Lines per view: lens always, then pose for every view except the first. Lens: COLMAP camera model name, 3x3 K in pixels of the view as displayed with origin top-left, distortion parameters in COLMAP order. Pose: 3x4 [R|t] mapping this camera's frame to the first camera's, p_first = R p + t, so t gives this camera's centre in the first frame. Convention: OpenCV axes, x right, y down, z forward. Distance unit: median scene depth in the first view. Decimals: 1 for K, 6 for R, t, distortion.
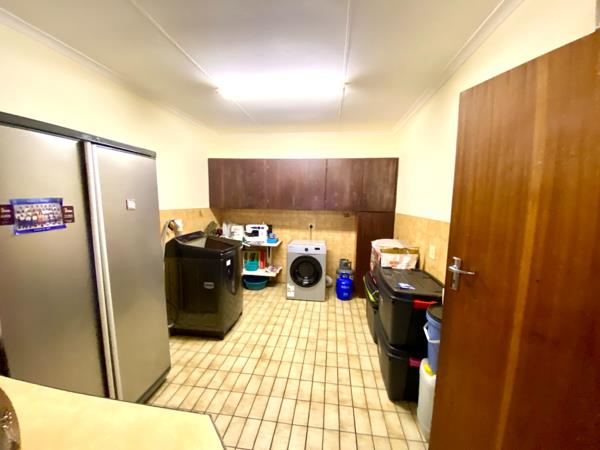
lens RADIAL K [[243.3, 0, 301.4], [0, 243.3, 225.9], [0, 0, 1]] dist [-0.001055, 0.000131]
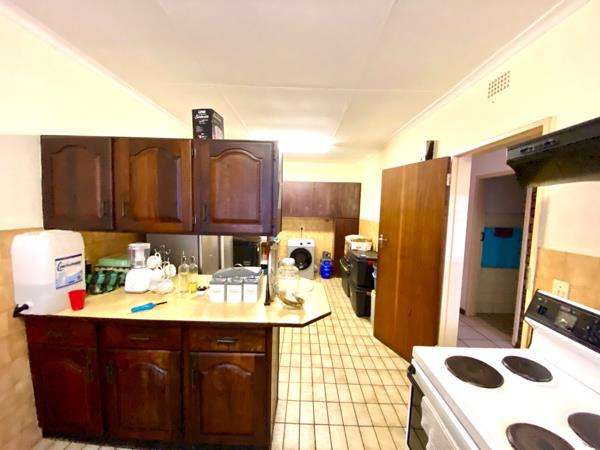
lens RADIAL K [[243.3, 0, 301.4], [0, 243.3, 225.9], [0, 0, 1]] dist [-0.001055, 0.000131]
pose [[0.992504, -0.001864, 0.122200, -0.155956], [0.006090, 0.999396, -0.034212, 0.040142], [-0.122063, 0.034699, 0.991916, -0.448014]]
